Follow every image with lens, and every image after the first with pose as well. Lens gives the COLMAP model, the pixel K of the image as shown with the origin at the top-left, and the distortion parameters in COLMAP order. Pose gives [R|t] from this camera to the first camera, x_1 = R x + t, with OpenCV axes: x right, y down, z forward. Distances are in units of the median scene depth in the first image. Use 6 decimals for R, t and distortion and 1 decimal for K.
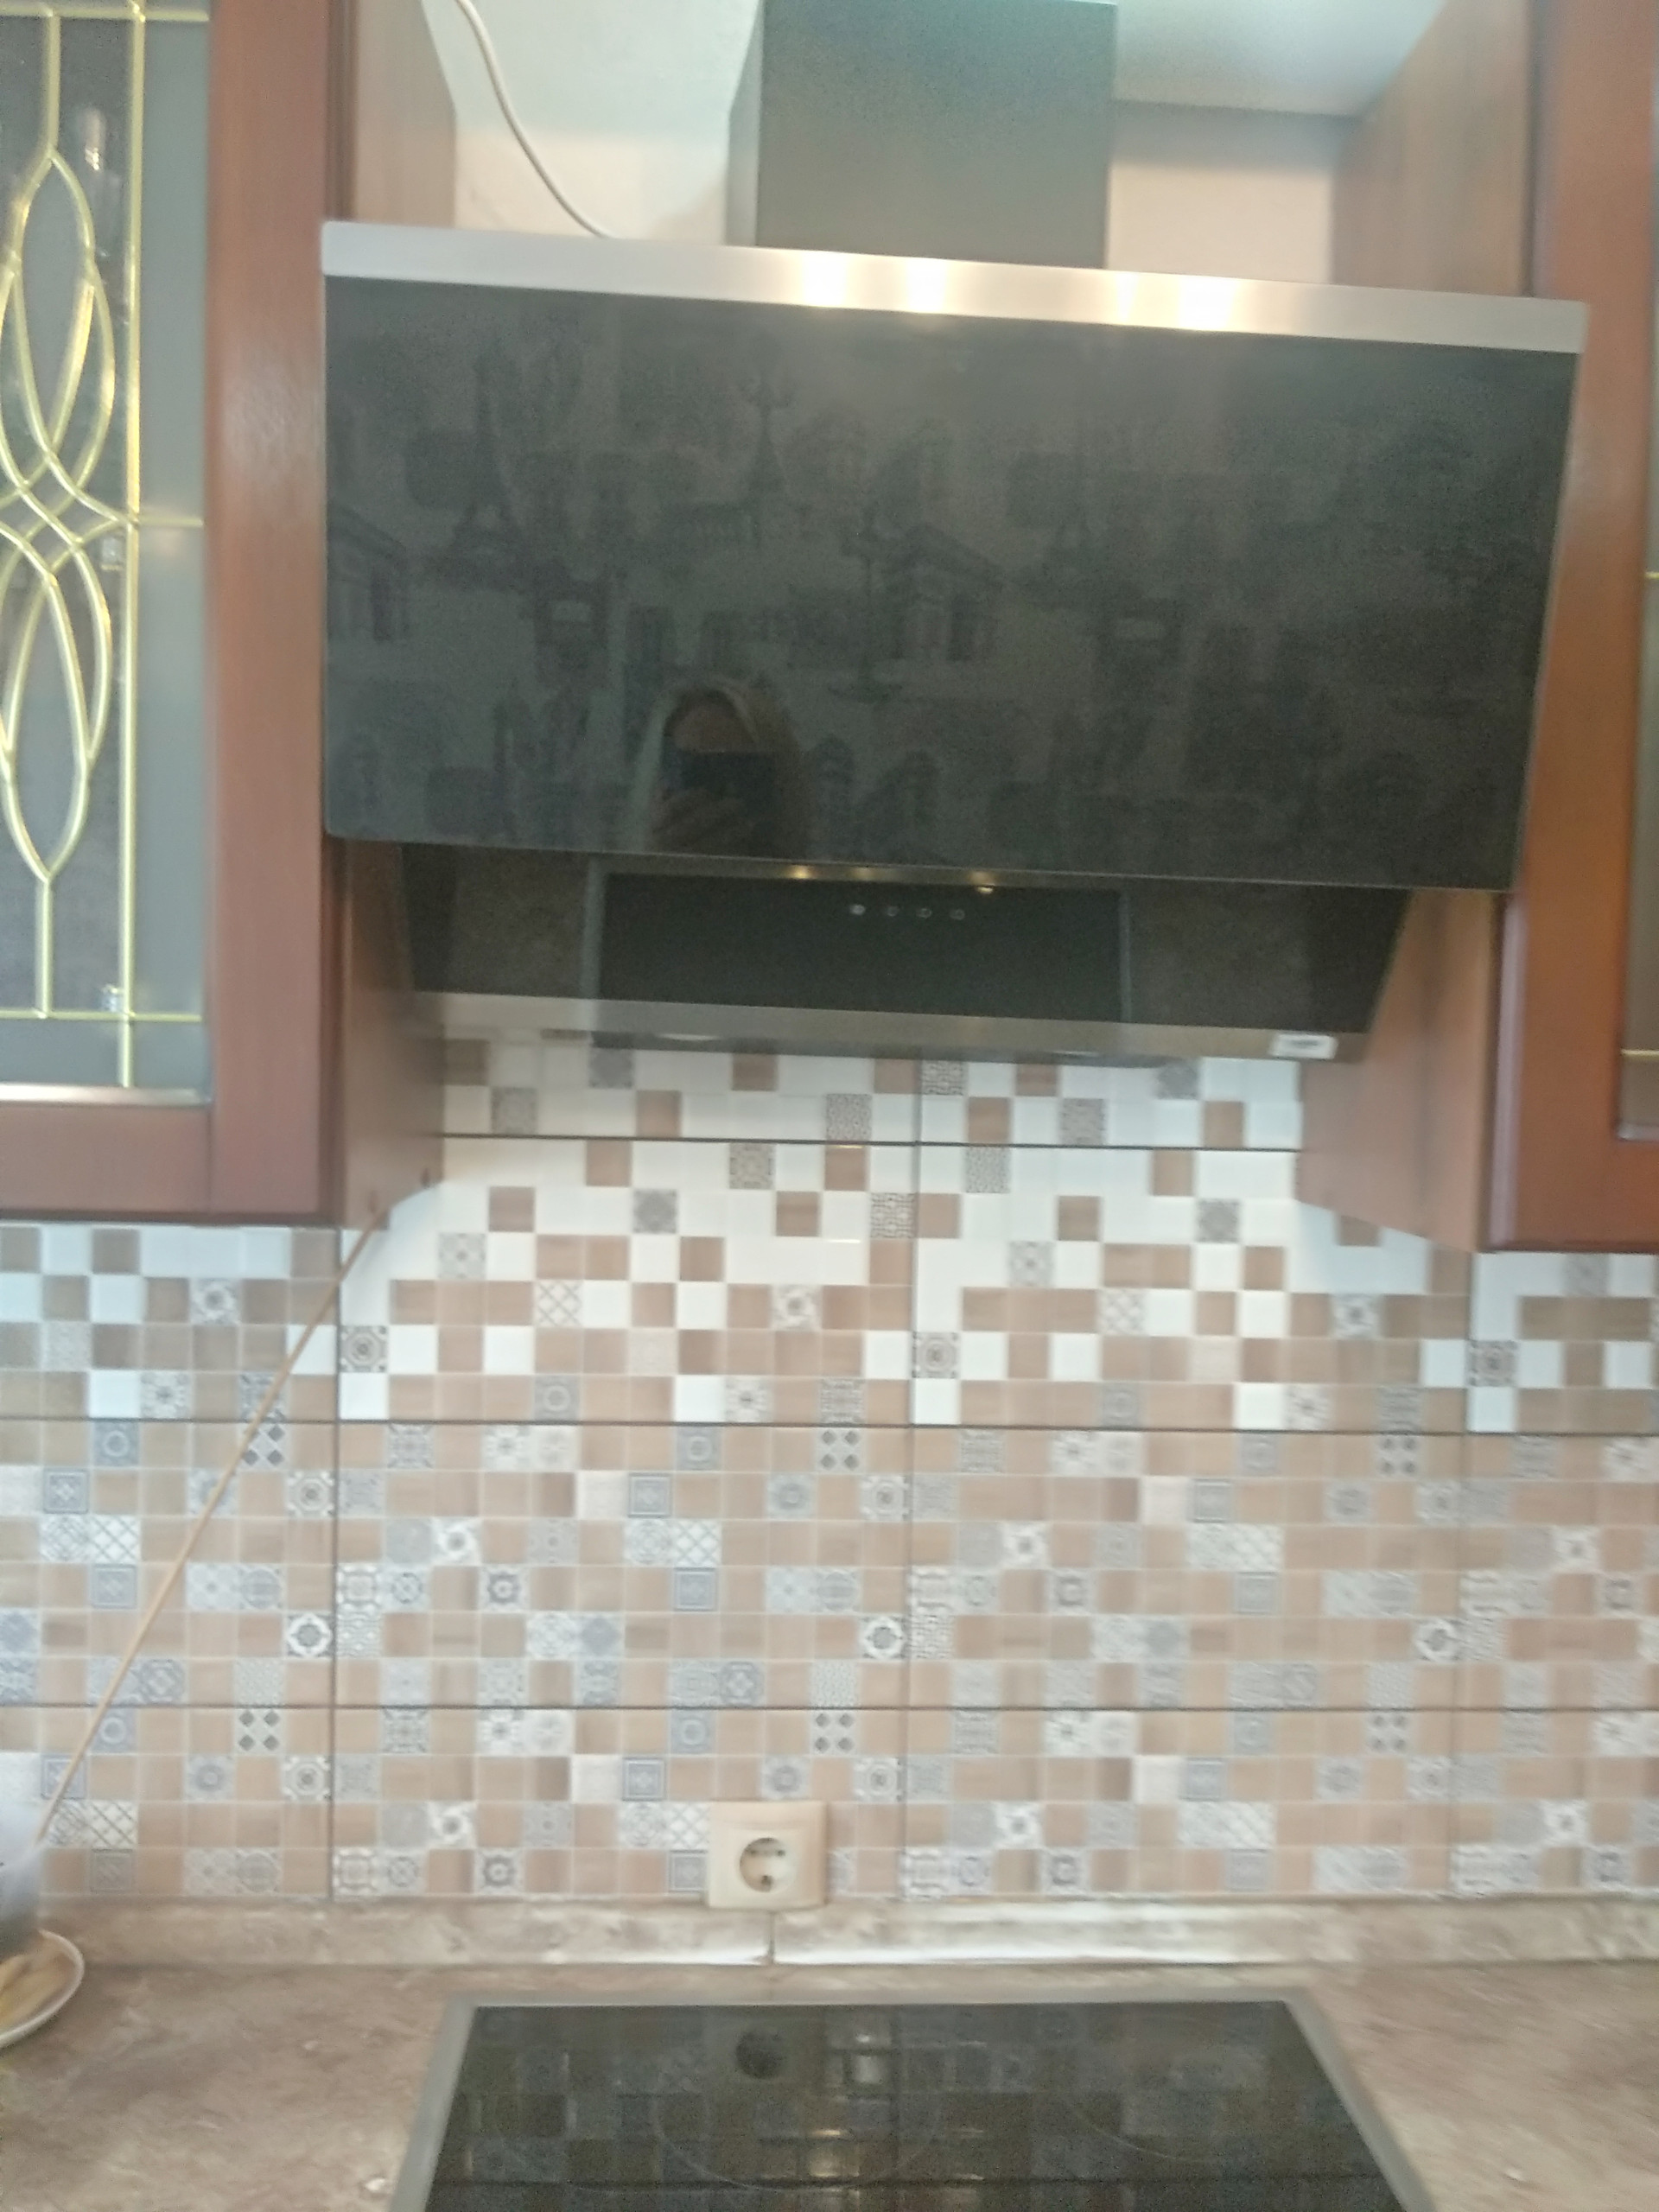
lens RADIAL K [[1675.3, 0, 829.5], [0, 1675.3, 1106.0], [0, 0, 1]] dist [0.027995, -0.060570]
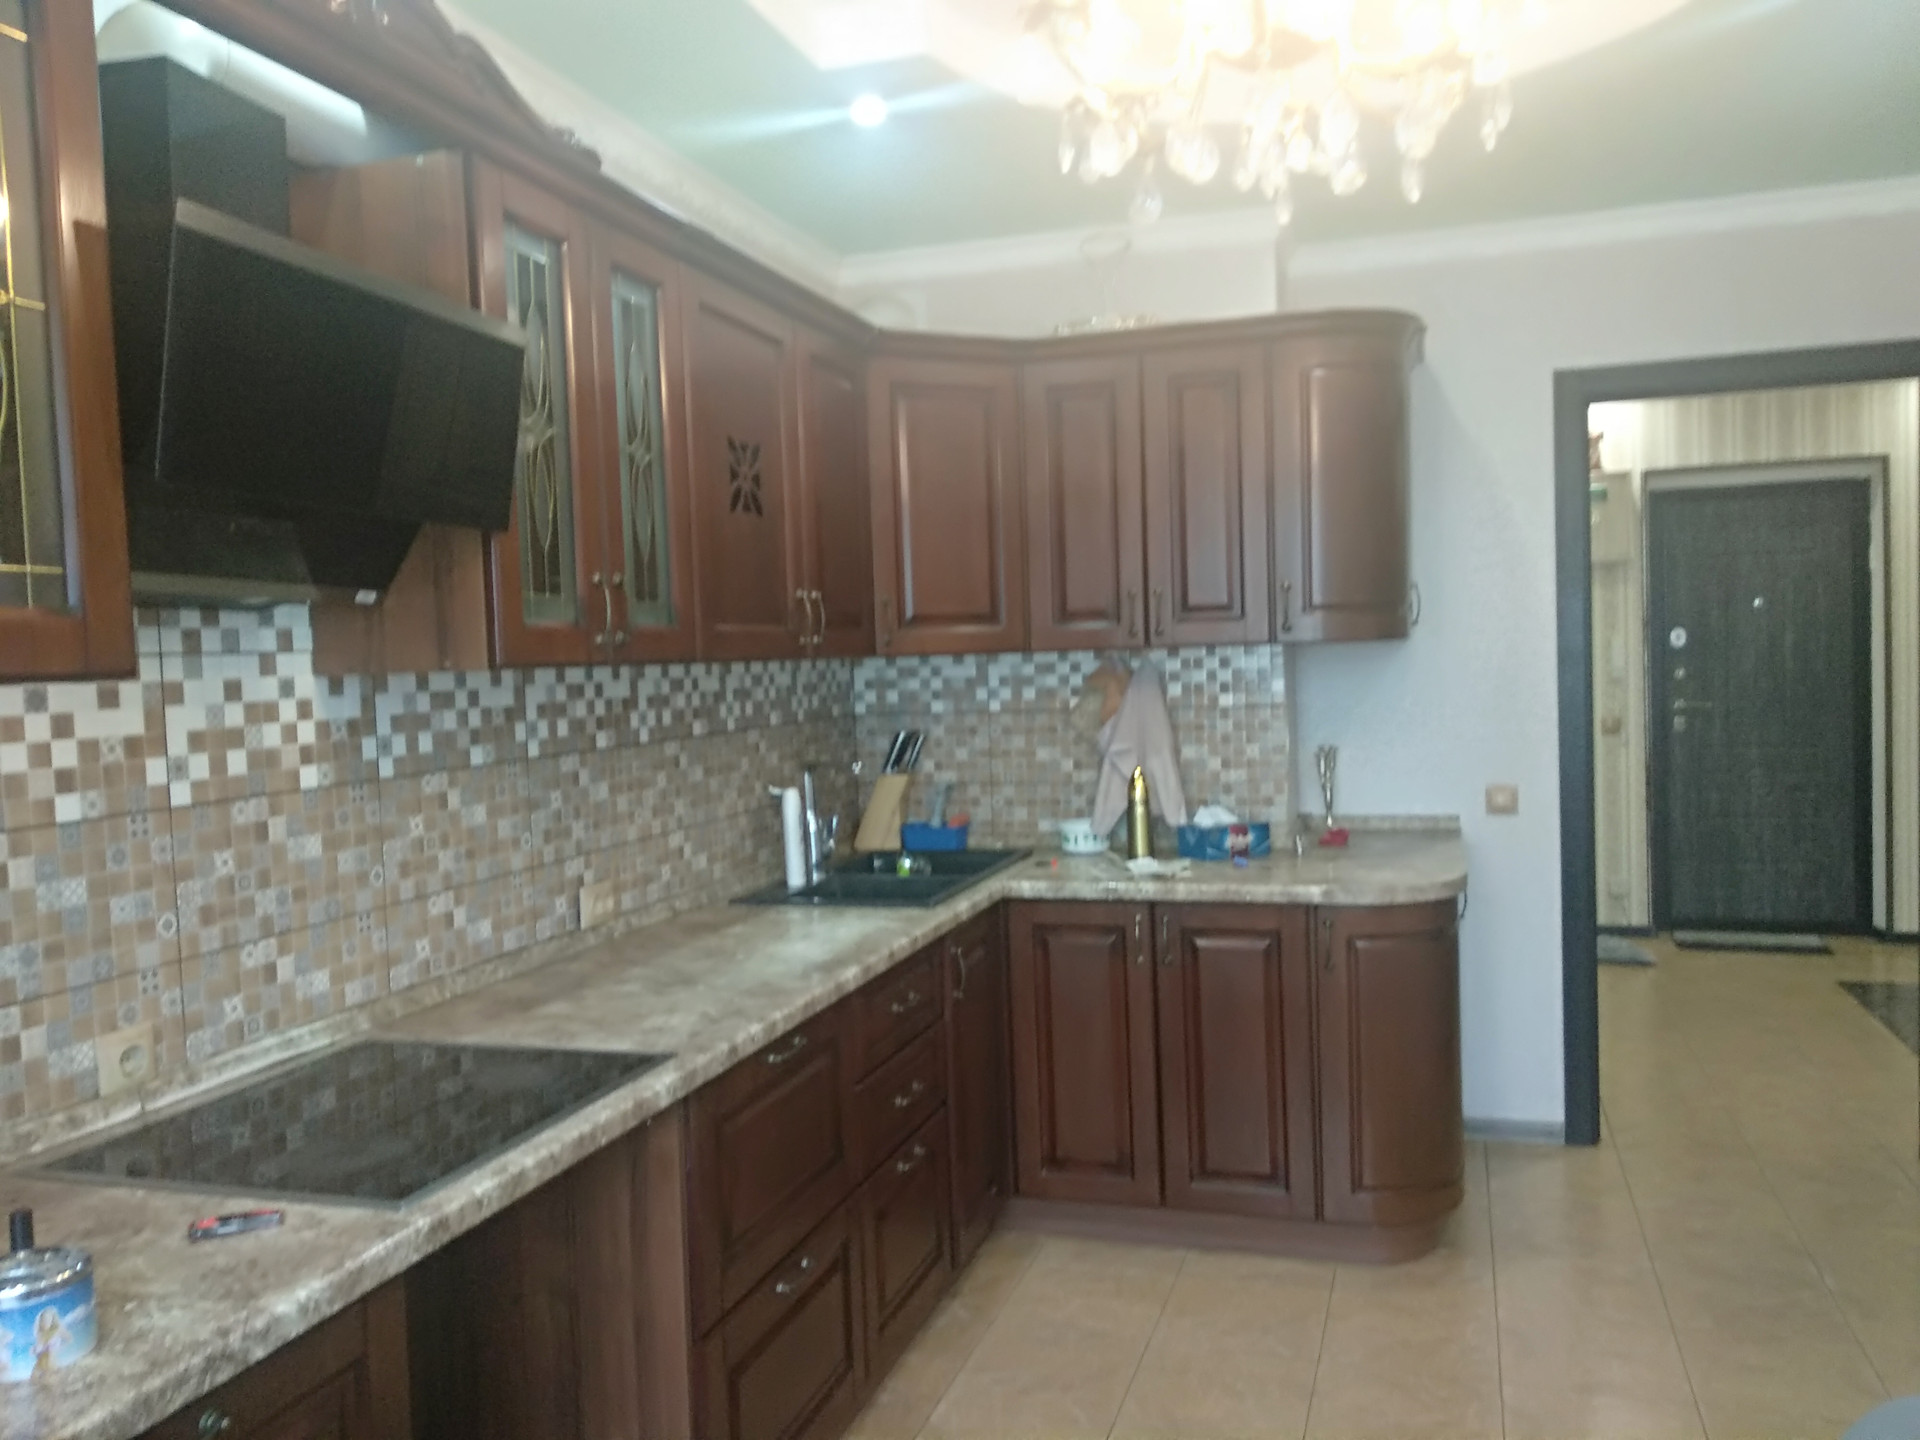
lens RADIAL K [[1524.9, 0, 960.0], [0, 1524.9, 720.0], [0, 0, 1]] dist [0.054727, -0.066952]
pose [[0.346539, -0.076263, 0.934930, -1.225310], [0.066773, 0.996167, 0.056508, 0.056849], [-0.935656, 0.042846, 0.350303, -0.406235]]
